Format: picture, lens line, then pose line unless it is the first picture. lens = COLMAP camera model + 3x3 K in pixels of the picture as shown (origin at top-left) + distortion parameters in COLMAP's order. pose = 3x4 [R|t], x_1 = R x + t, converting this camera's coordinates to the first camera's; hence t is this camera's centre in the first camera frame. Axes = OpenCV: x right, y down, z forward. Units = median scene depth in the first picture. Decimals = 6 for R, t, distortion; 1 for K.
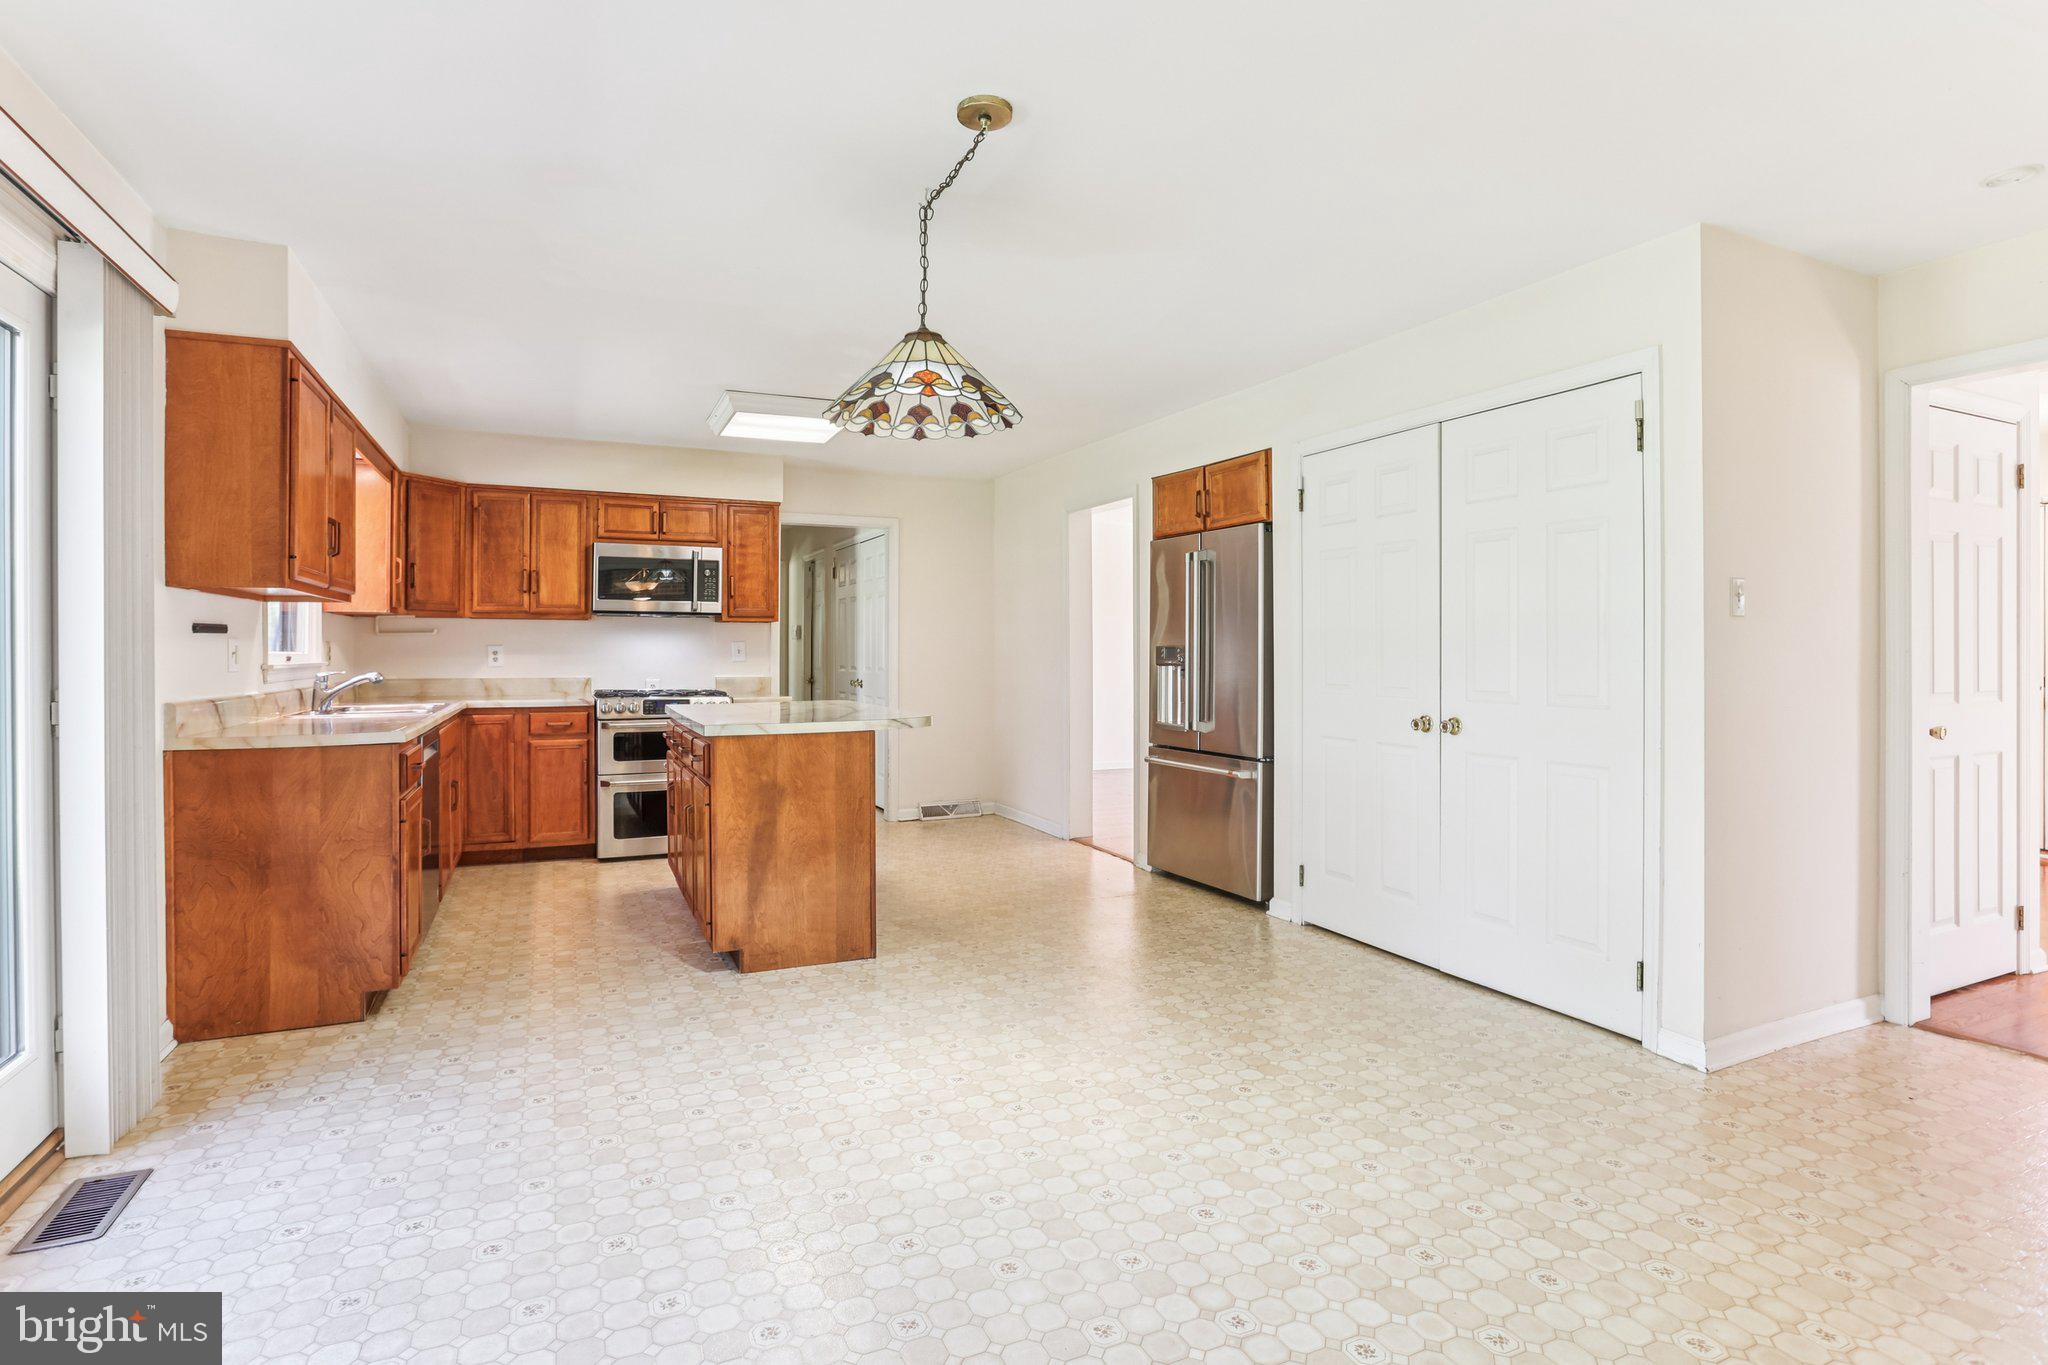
lens RADIAL K [[1005.7, 0, 1006.4], [0, 1005.7, 636.5], [0, 0, 1]] dist [-0.052137, 0.024437]
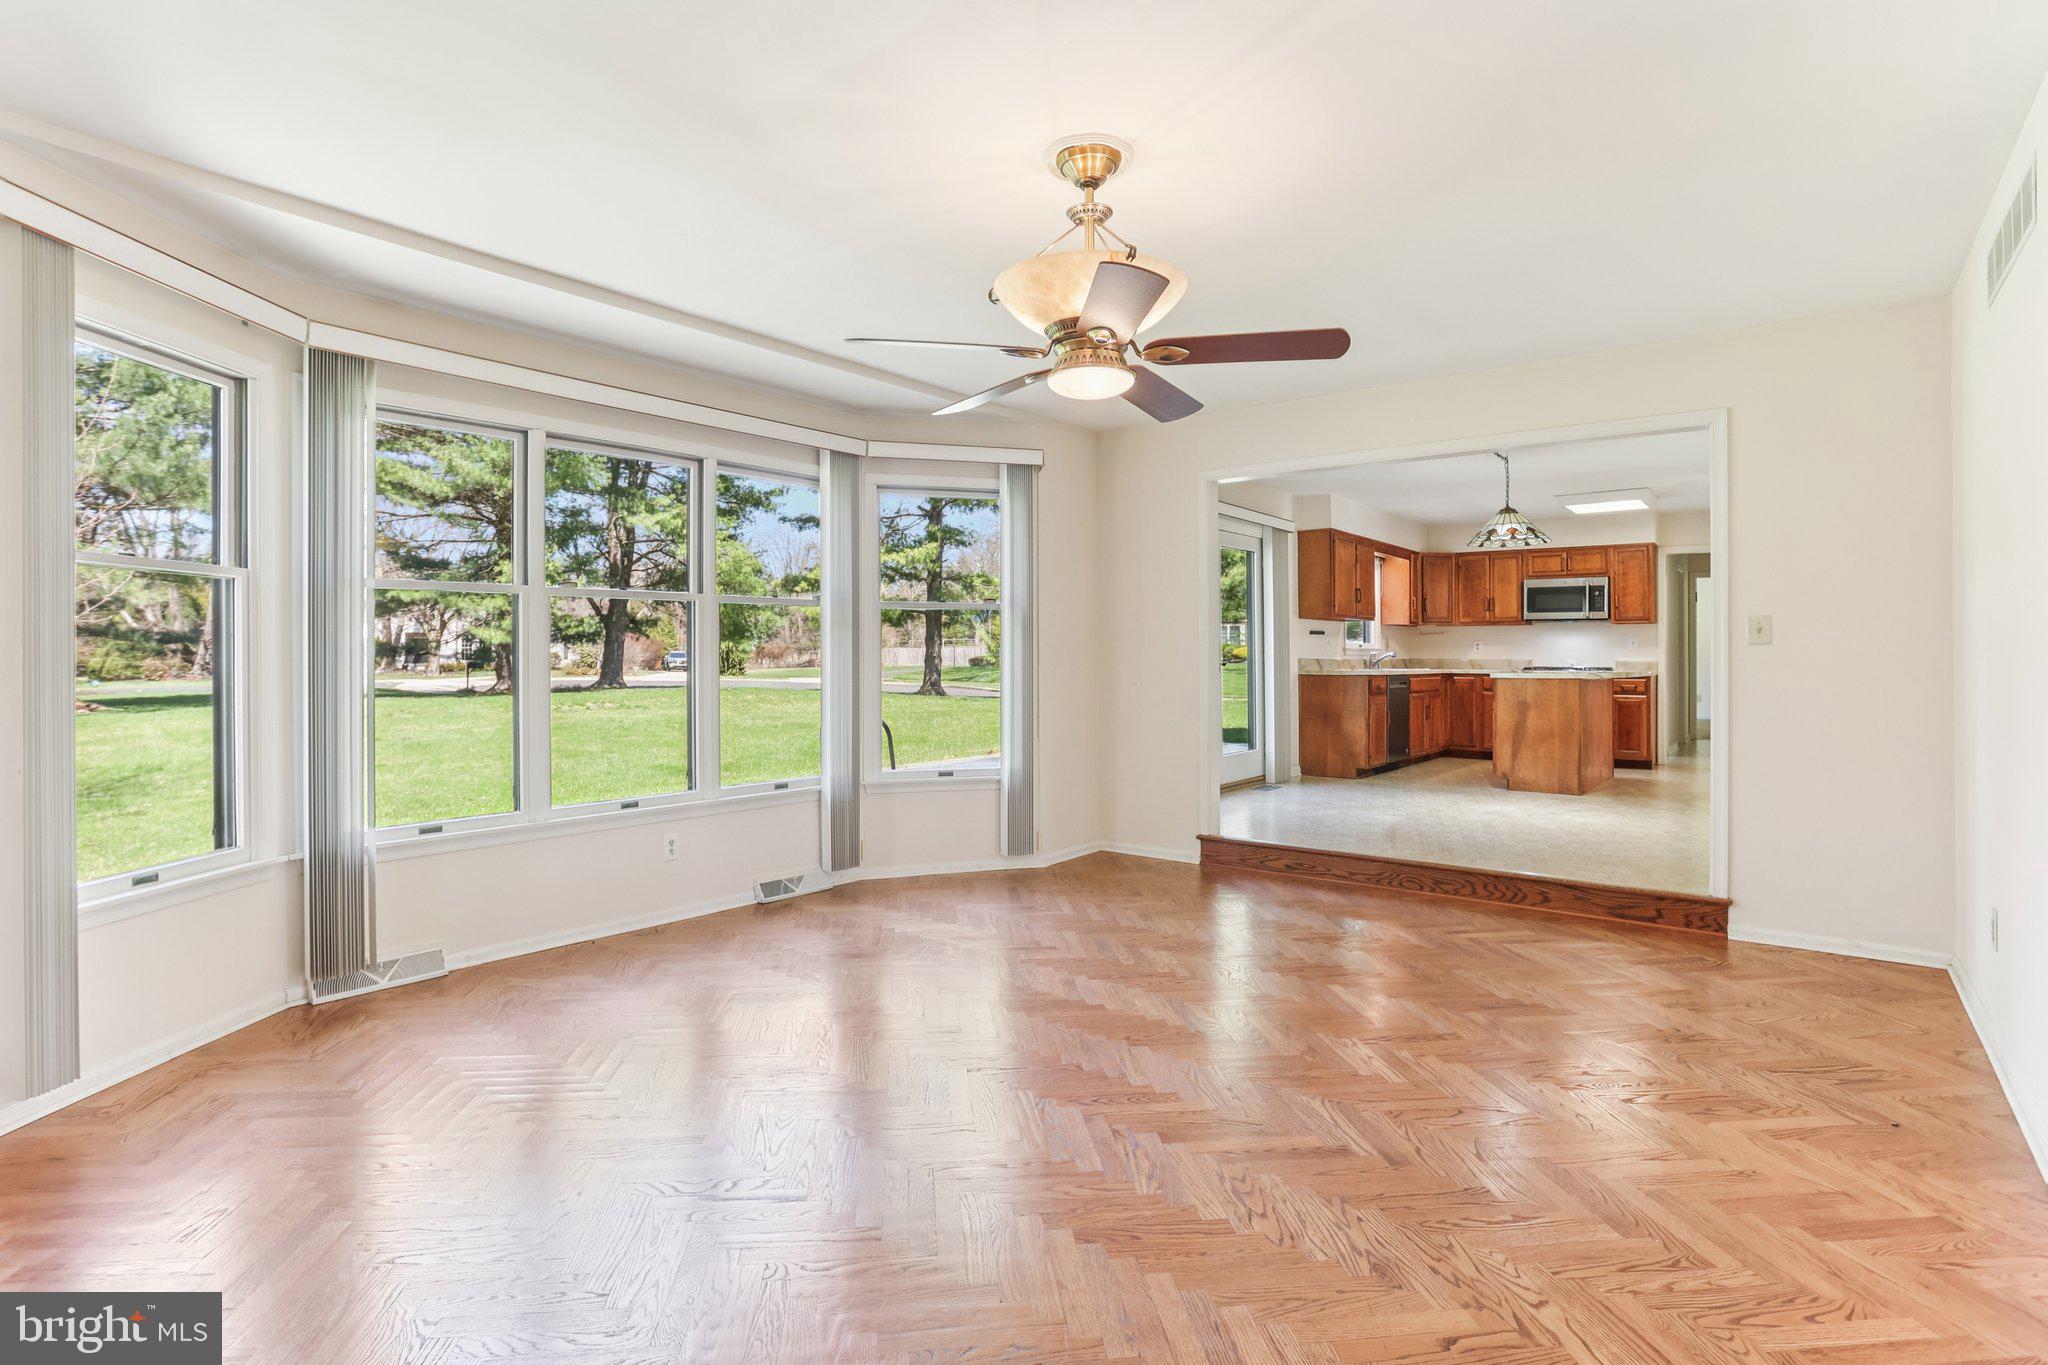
lens RADIAL K [[1005.7, 0, 1013.4], [0, 1005.7, 652.2], [0, 0, 1]] dist [-0.052137, 0.024437]
pose [[0.452393, -0.003489, -0.891812, 0.770999], [0.011033, 0.999938, 0.001684, 0.019202], [0.891750, -0.010601, 0.452404, -0.602856]]
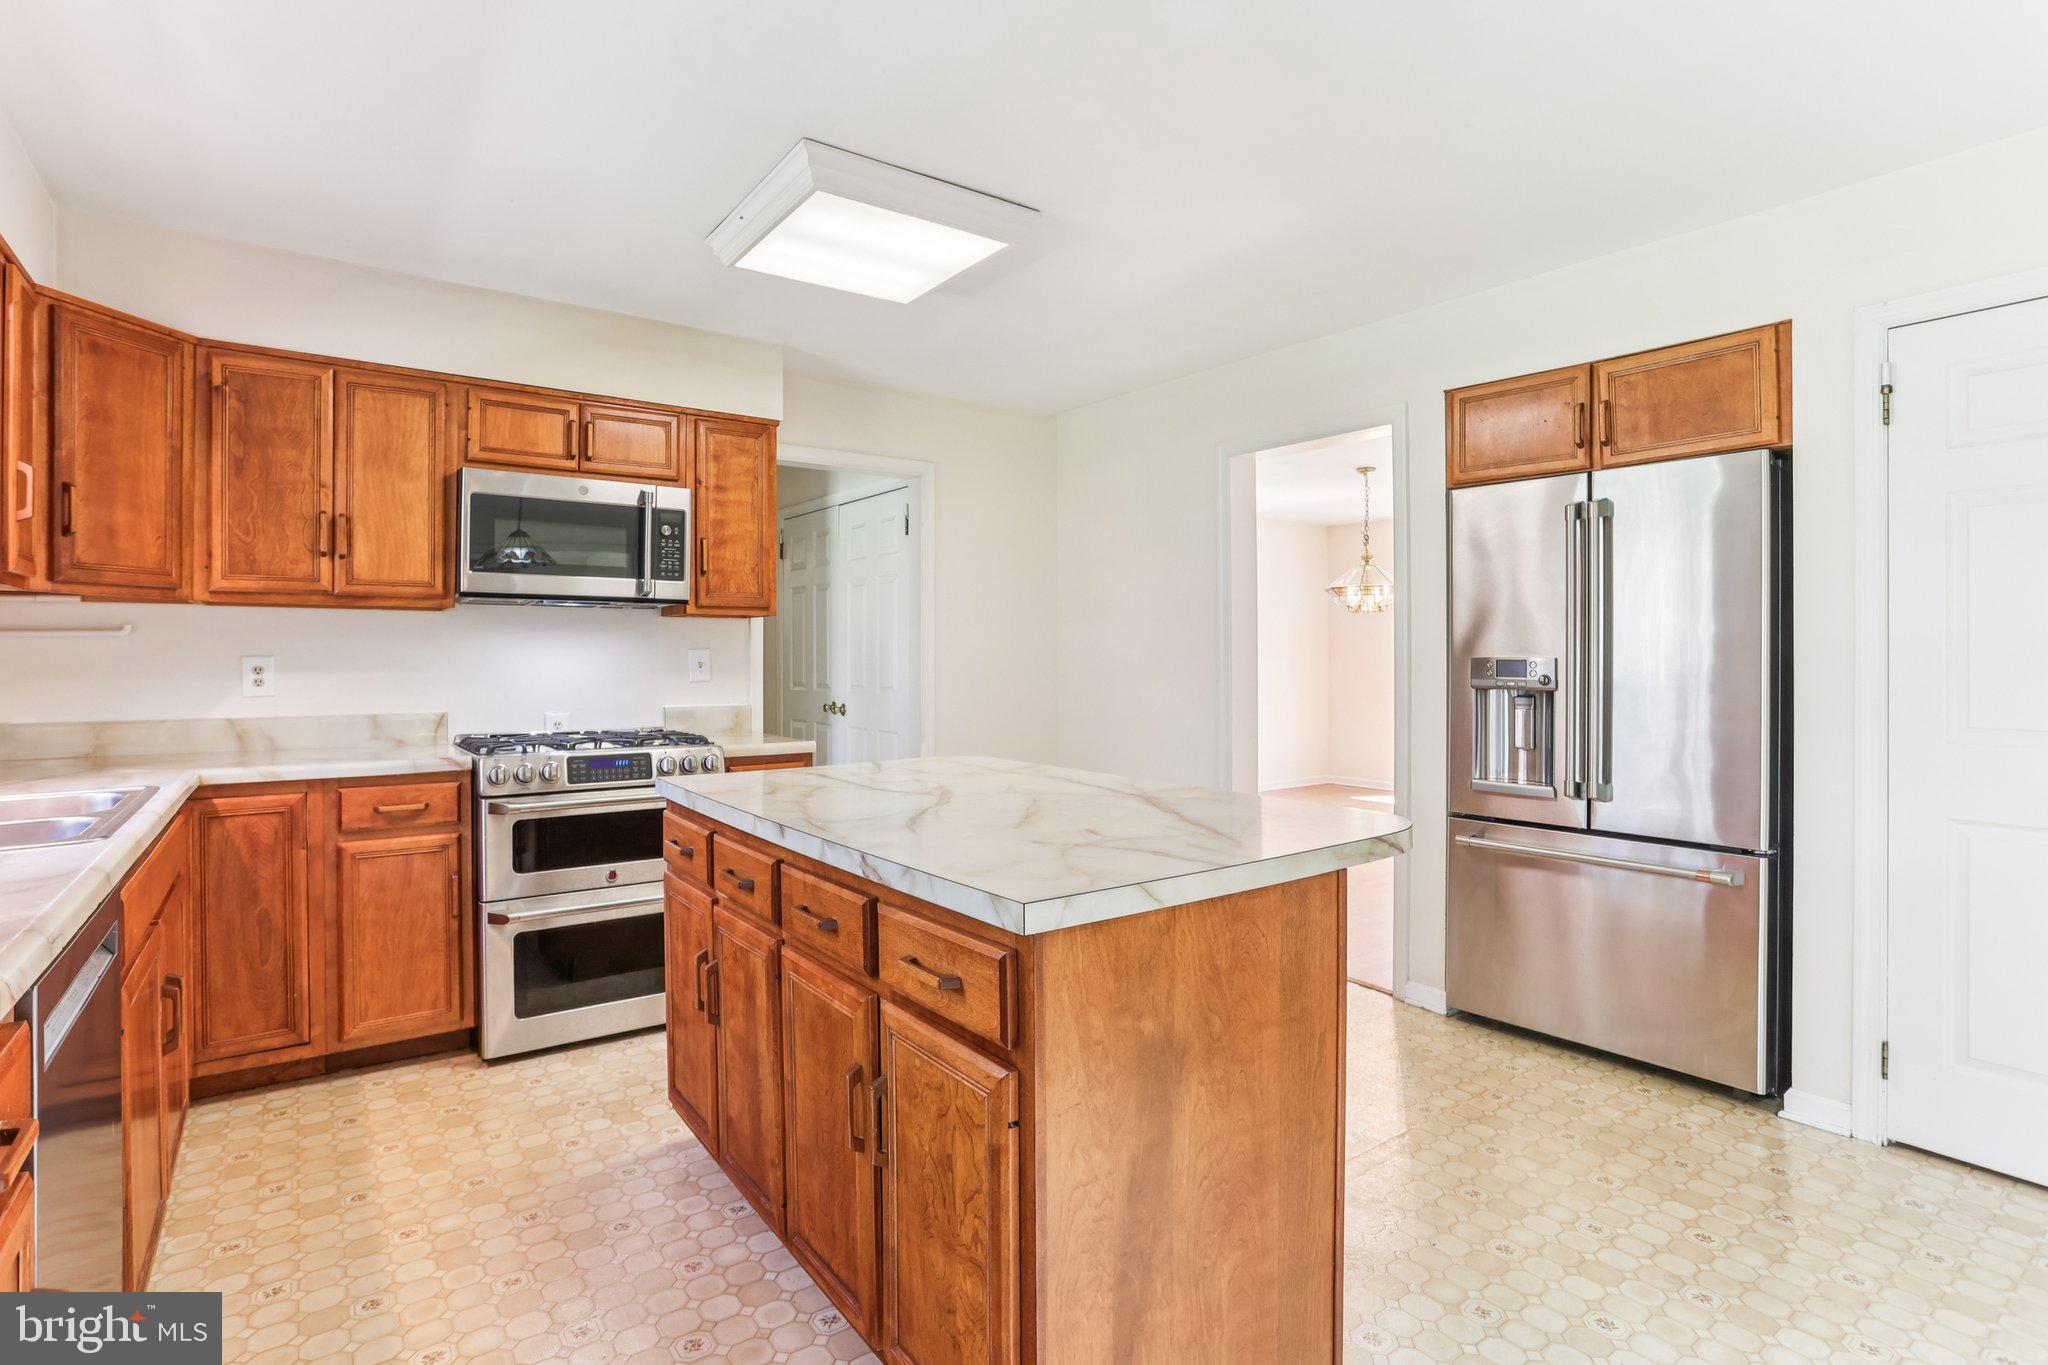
lens RADIAL K [[1005.7, 0, 1012.6], [0, 1005.7, 650.1], [0, 0, 1]] dist [-0.052137, 0.024437]
pose [[0.979534, 0.000551, 0.201276, -0.247756], [-0.002306, 0.999961, 0.008488, 0.000424], [-0.201263, -0.008779, 0.979498, 0.444258]]
